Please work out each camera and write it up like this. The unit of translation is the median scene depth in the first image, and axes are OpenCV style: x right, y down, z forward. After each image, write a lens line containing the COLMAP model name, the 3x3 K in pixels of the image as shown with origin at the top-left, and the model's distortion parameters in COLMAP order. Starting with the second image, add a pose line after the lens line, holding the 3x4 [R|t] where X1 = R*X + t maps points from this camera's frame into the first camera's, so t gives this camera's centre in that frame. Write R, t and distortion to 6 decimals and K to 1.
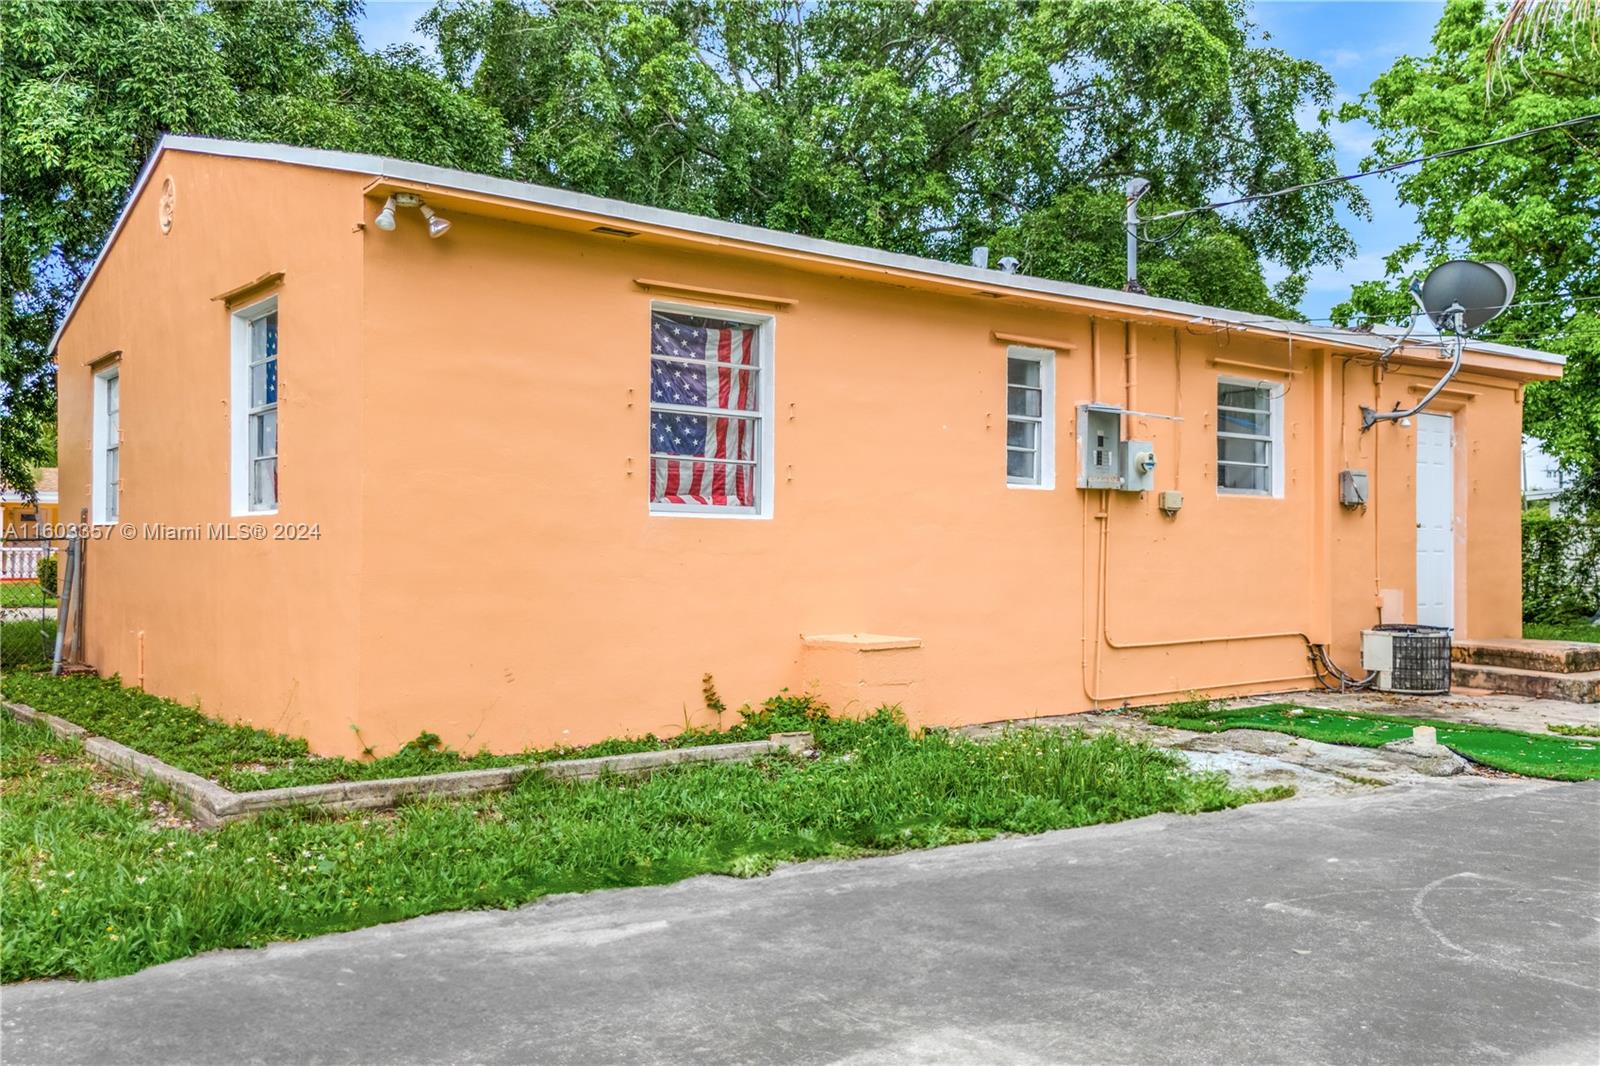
lens RADIAL K [[1363.2, 0, 790.6], [0, 1363.2, 541.1], [0, 0, 1]] dist [0.047755, -0.044246]
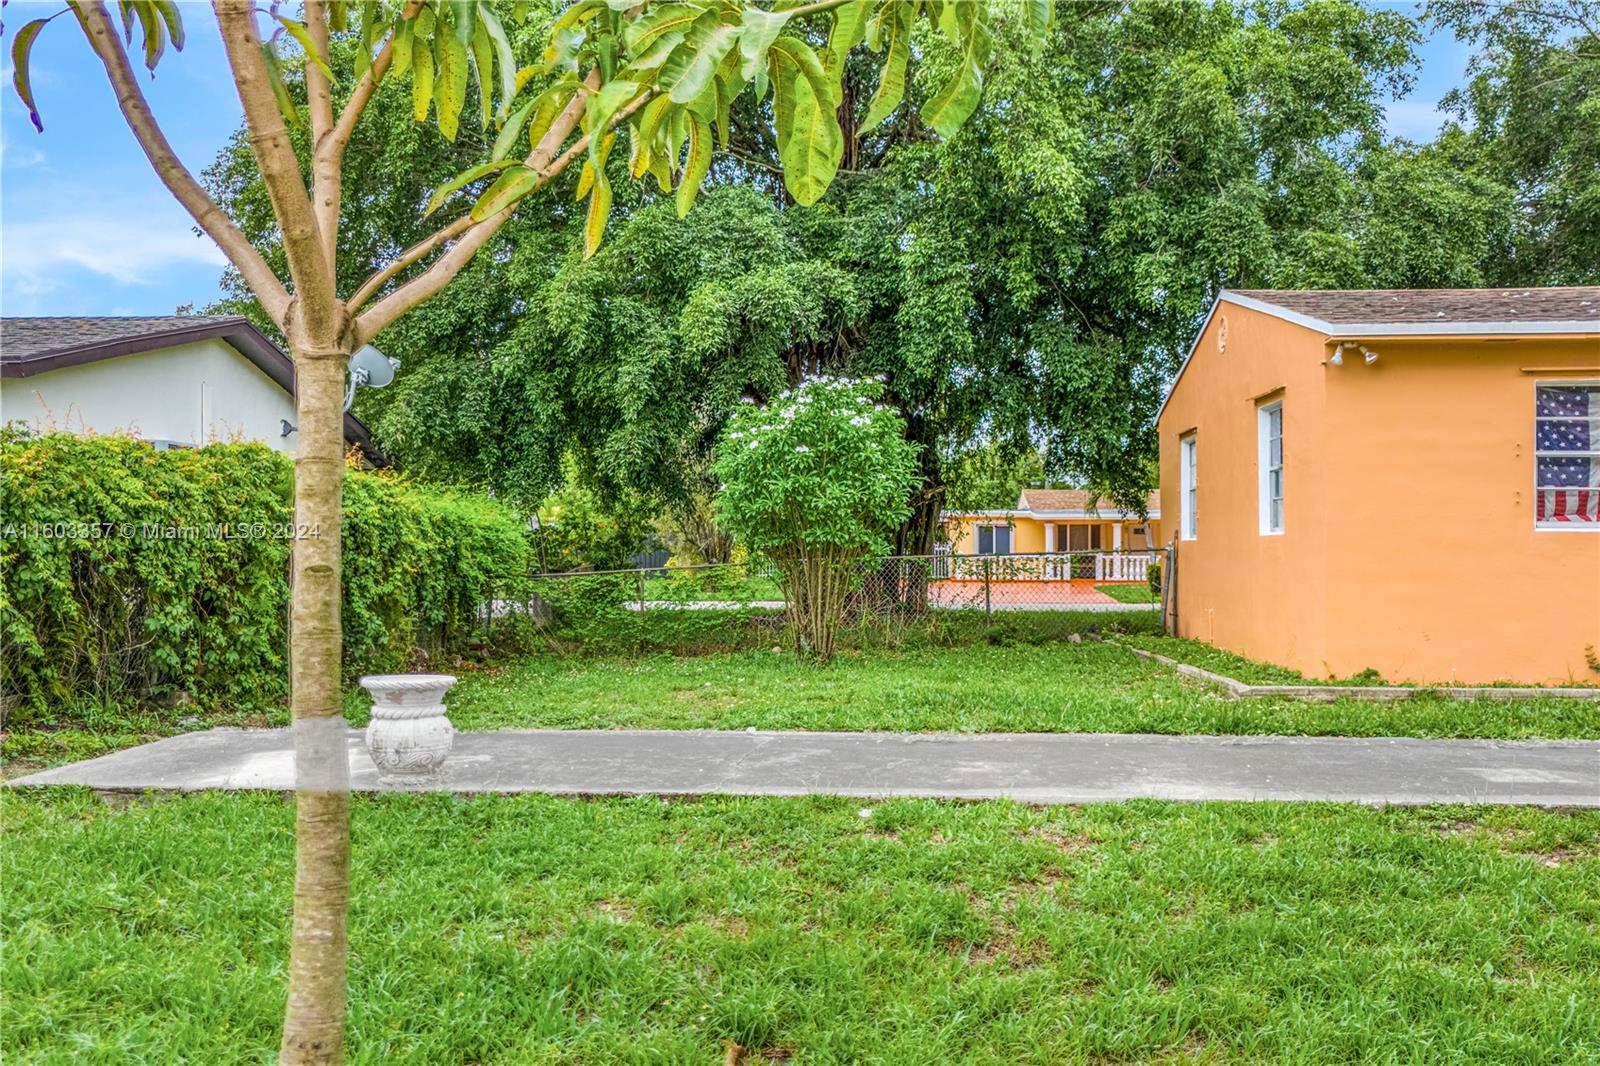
lens RADIAL K [[1363.2, 0, 793.0], [0, 1363.2, 536.1], [0, 0, 1]] dist [0.047755, -0.044246]
pose [[0.730078, -0.015685, -0.683183, 0.286976], [0.009536, 0.999873, -0.012765, -0.001775], [0.683297, 0.002805, 0.730135, -0.538072]]
